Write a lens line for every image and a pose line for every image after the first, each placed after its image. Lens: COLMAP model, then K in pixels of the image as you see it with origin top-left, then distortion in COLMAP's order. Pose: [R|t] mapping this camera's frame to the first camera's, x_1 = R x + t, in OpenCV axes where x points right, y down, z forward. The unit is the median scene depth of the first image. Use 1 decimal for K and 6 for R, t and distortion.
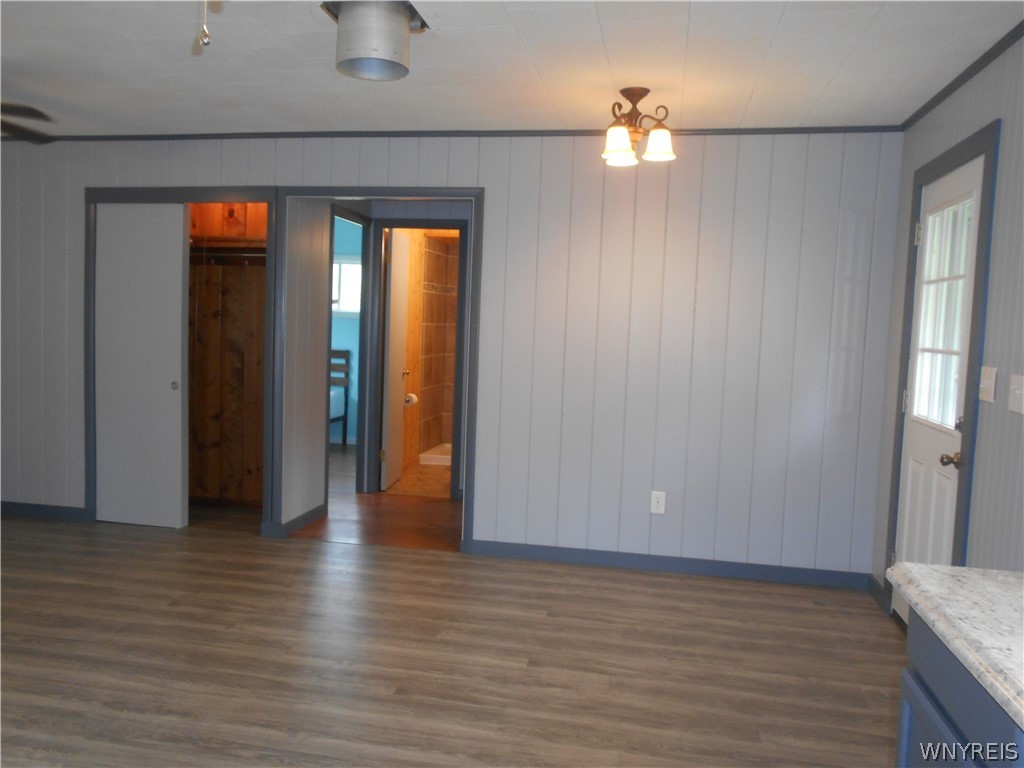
lens RADIAL K [[809.8, 0, 507.9], [0, 809.8, 395.7], [0, 0, 1]] dist [-0.008735, 0.028811]
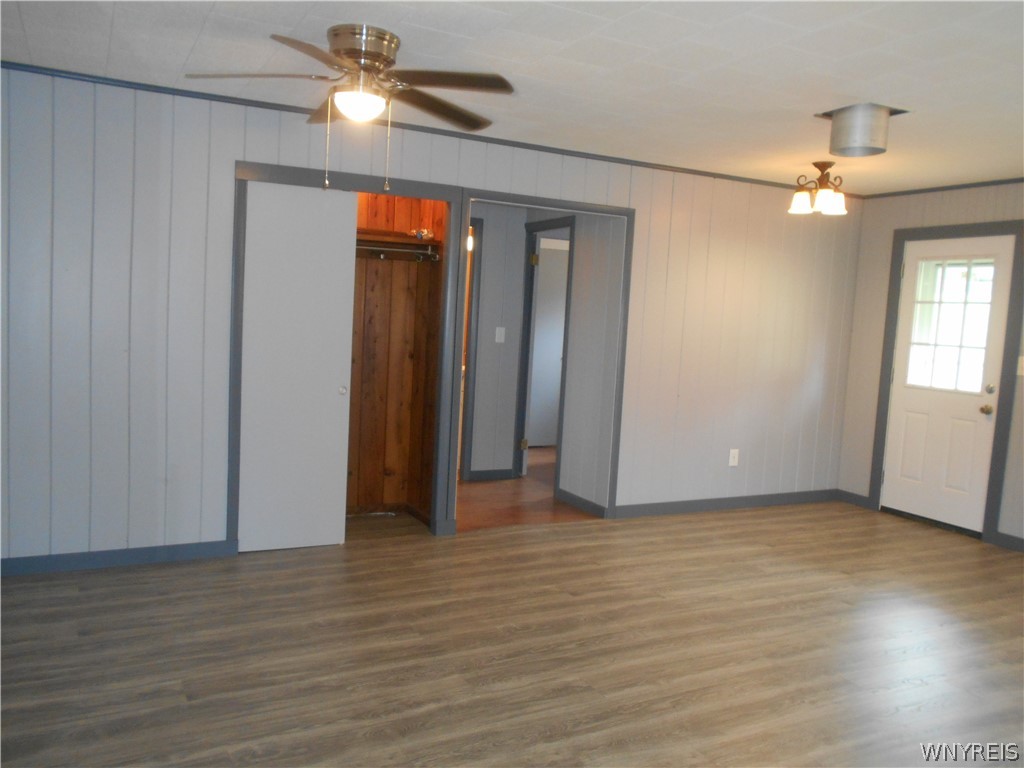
lens RADIAL K [[809.8, 0, 509.1], [0, 809.8, 384.0], [0, 0, 1]] dist [-0.008735, 0.028811]
pose [[0.785197, -0.048411, 0.617351, -0.951804], [0.035274, 0.998817, 0.033459, -0.048595], [-0.618241, -0.004496, 0.785976, 0.185594]]
